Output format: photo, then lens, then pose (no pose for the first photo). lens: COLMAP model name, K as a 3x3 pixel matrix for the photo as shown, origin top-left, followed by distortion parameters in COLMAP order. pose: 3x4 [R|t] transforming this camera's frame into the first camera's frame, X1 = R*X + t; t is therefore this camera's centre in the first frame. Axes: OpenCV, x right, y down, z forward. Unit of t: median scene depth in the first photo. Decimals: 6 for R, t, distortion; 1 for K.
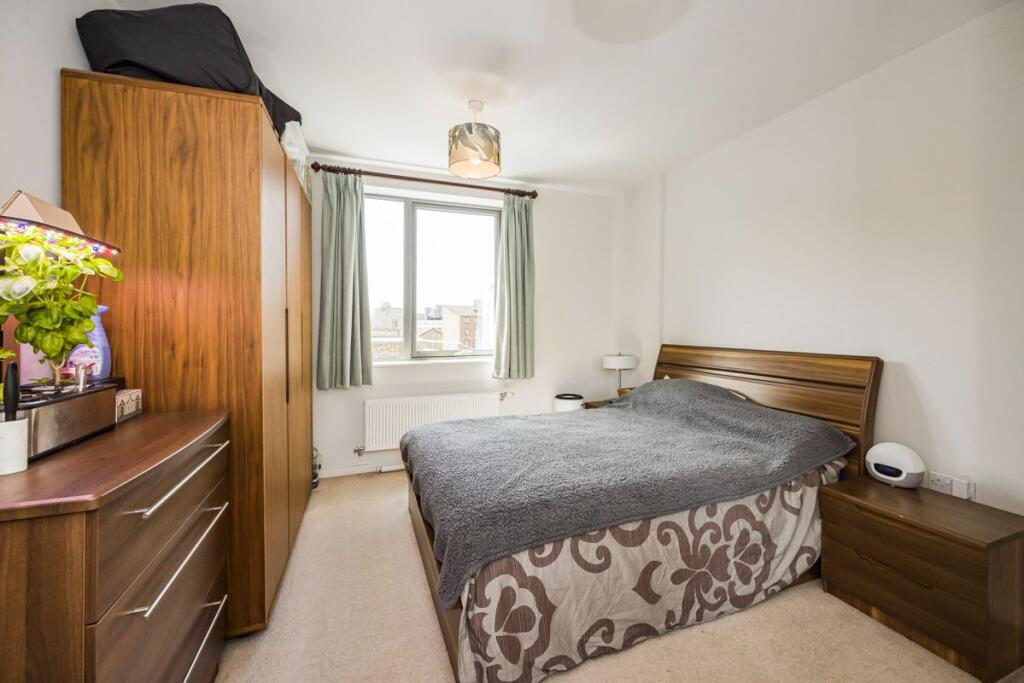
lens RADIAL K [[413.9, 0, 530.7], [0, 413.9, 343.1], [0, 0, 1]] dist [-0.003374, -0.000338]
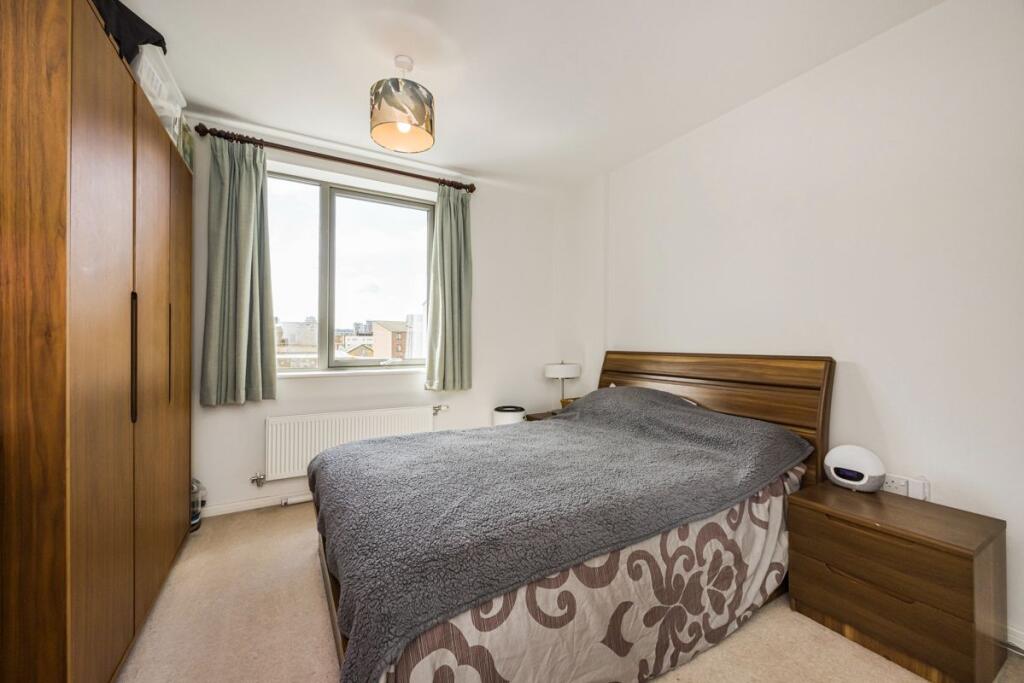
lens RADIAL K [[413.9, 0, 530.7], [0, 413.9, 343.1], [0, 0, 1]] dist [-0.003374, -0.000338]
pose [[0.987803, -0.000879, 0.155706, -0.009714], [0.006472, 0.999352, -0.035413, 0.031974], [-0.155574, 0.035989, 0.987168, 0.151978]]
